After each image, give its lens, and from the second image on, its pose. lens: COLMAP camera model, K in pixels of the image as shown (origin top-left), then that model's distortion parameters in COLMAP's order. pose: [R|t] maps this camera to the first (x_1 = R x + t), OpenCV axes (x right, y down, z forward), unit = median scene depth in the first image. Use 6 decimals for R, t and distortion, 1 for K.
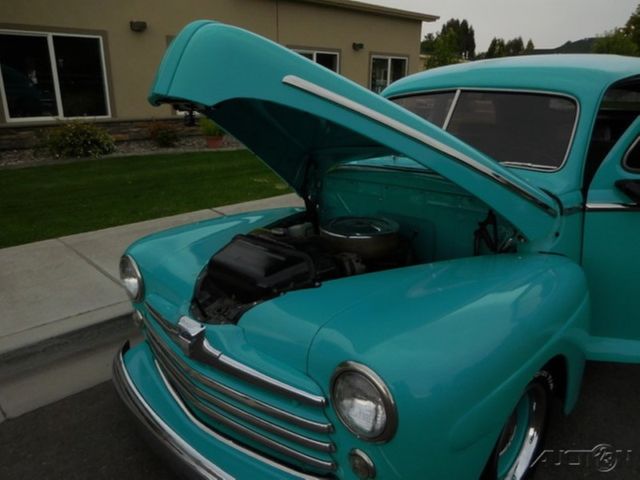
lens RADIAL K [[494.4, 0, 320.9], [0, 494.4, 246.7], [0, 0, 1]] dist [-0.056449, 0.057936]
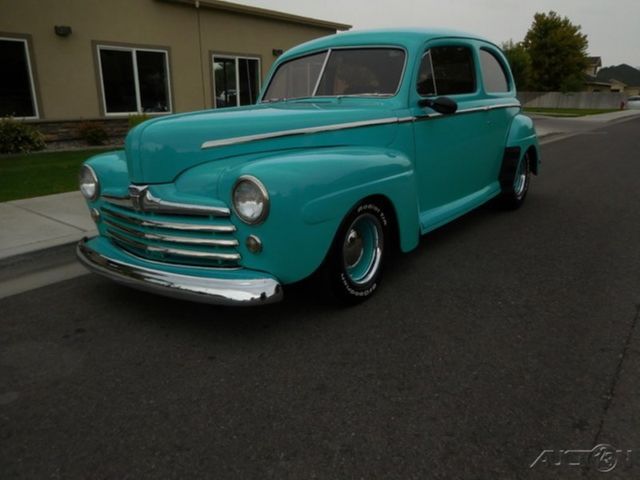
lens RADIAL K [[504.8, 0, 323.5], [0, 504.8, 248.4], [0, 0, 1]] dist [-0.084975, 0.081870]
pose [[0.989998, -0.054035, 0.130325, 0.015753], [0.058434, 0.997835, -0.030172, 0.085910], [-0.128413, 0.037486, 0.991012, -0.111952]]
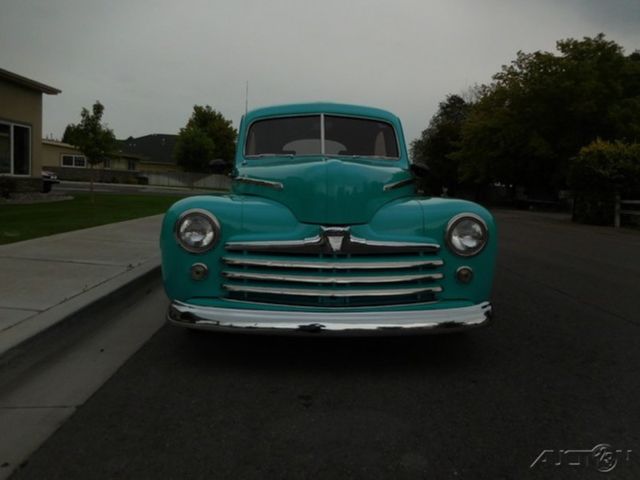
lens RADIAL K [[494.4, 0, 320.9], [0, 494.4, 246.7], [0, 0, 1]] dist [-0.056449, 0.057936]
pose [[0.668671, -0.062421, 0.740934, -0.270882], [0.194974, 0.976322, -0.093707, 0.067912], [-0.717540, 0.207122, 0.665009, 0.024140]]
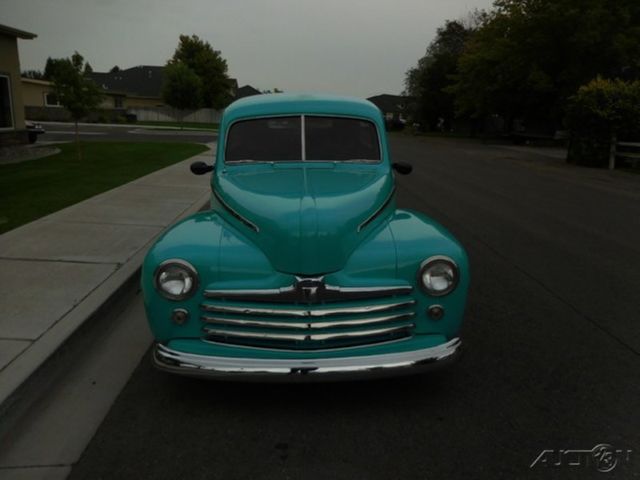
lens RADIAL K [[494.4, 0, 320.9], [0, 494.4, 246.7], [0, 0, 1]] dist [-0.056449, 0.057936]
pose [[0.661813, -0.181096, 0.727467, -0.259482], [0.210388, 0.976254, 0.051628, 0.000484], [-0.719542, 0.118882, 0.684198, -0.002599]]
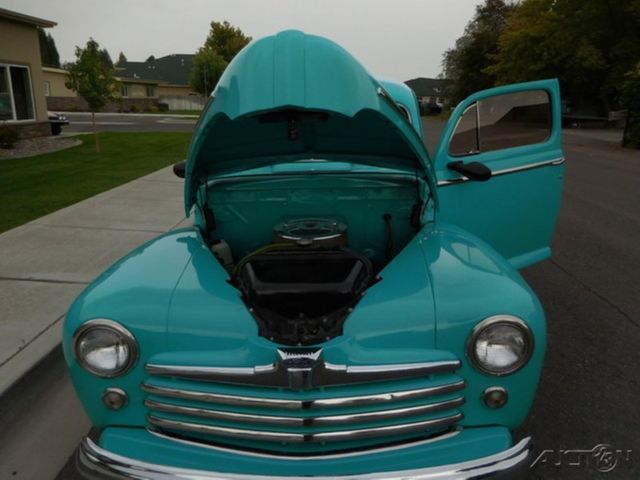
lens RADIAL K [[487.1, 0, 320.0], [0, 487.1, 240.0], [0, 0, 1]] dist [-0.007831, 0.000026]
pose [[0.713144, -0.194062, 0.673622, -0.165752], [0.215786, 0.975031, 0.052447, -0.018073], [-0.666980, 0.107956, 0.737213, 0.057032]]
